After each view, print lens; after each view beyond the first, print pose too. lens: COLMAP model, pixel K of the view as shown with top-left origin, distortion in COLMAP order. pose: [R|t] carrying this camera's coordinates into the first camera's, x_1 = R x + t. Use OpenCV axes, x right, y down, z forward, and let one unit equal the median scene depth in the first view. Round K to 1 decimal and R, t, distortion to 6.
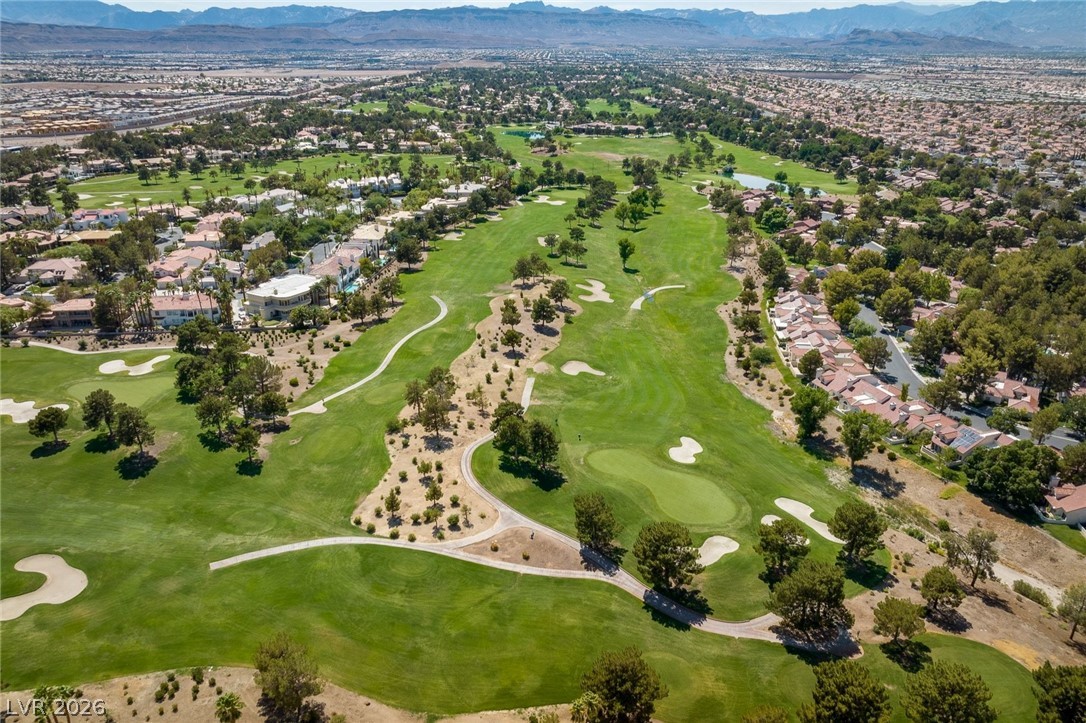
lens RADIAL K [[771.4, 0, 545.0], [0, 771.4, 358.4], [0, 0, 1]] dist [-0.053984, 0.033514]
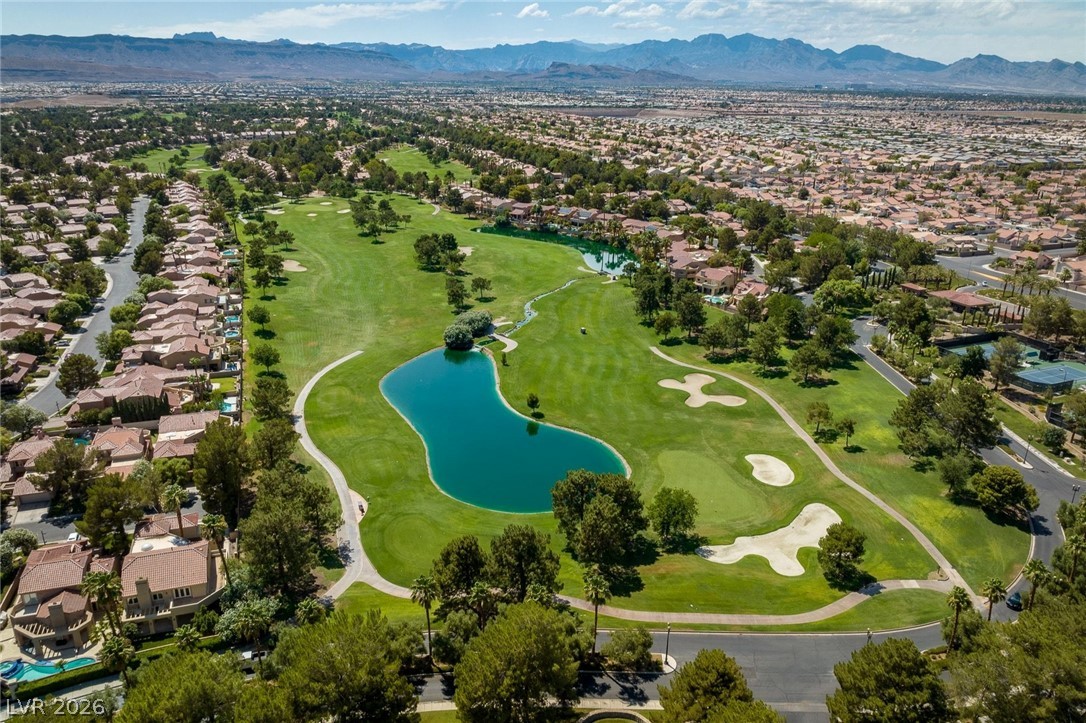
lens RADIAL K [[771.4, 0, 545.0], [0, 771.4, 358.4], [0, 0, 1]] dist [-0.053984, 0.033514]
pose [[0.929533, -0.117993, 0.349351, 0.015560], [0.132287, 0.991061, -0.017252, -0.104491], [-0.344193, 0.062251, 0.936833, 0.273884]]
